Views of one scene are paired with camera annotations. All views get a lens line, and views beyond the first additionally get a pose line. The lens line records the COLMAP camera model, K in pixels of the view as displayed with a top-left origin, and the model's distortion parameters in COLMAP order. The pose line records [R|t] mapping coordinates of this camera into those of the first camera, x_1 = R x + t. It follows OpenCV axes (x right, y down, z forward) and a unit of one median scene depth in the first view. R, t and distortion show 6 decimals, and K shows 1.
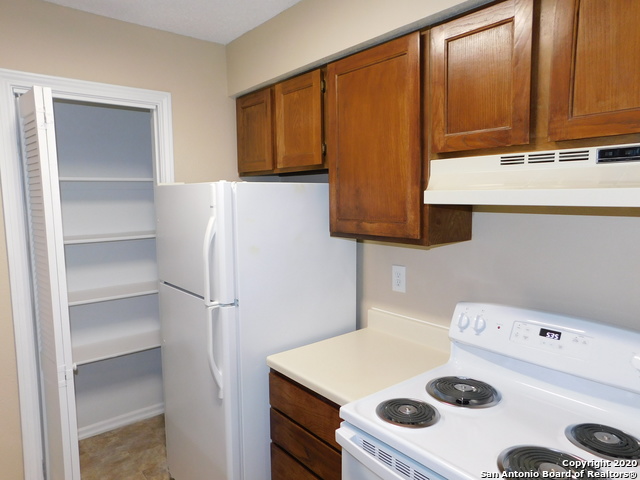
lens RADIAL K [[429.0, 0, 333.3], [0, 429.0, 238.8], [0, 0, 1]] dist [-0.054193, 0.045488]
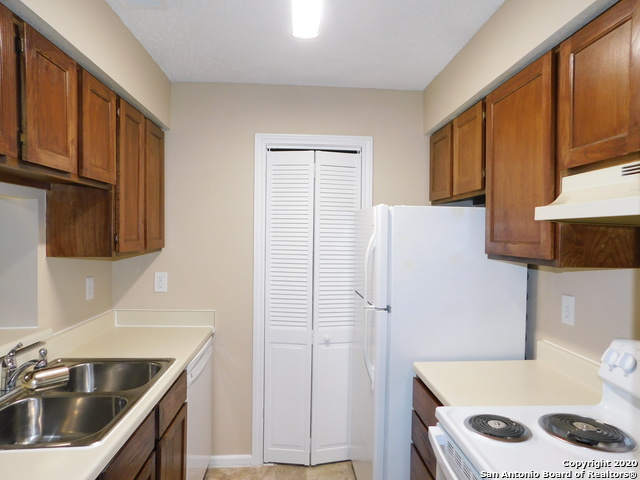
lens RADIAL K [[429.0, 0, 338.2], [0, 429.0, 240.6], [0, 0, 1]] dist [-0.054193, 0.045488]
pose [[0.817520, 0.027281, -0.575254, 0.330733], [-0.076739, 0.995130, -0.061864, 0.049105], [0.570765, 0.094719, 0.815632, -0.044017]]
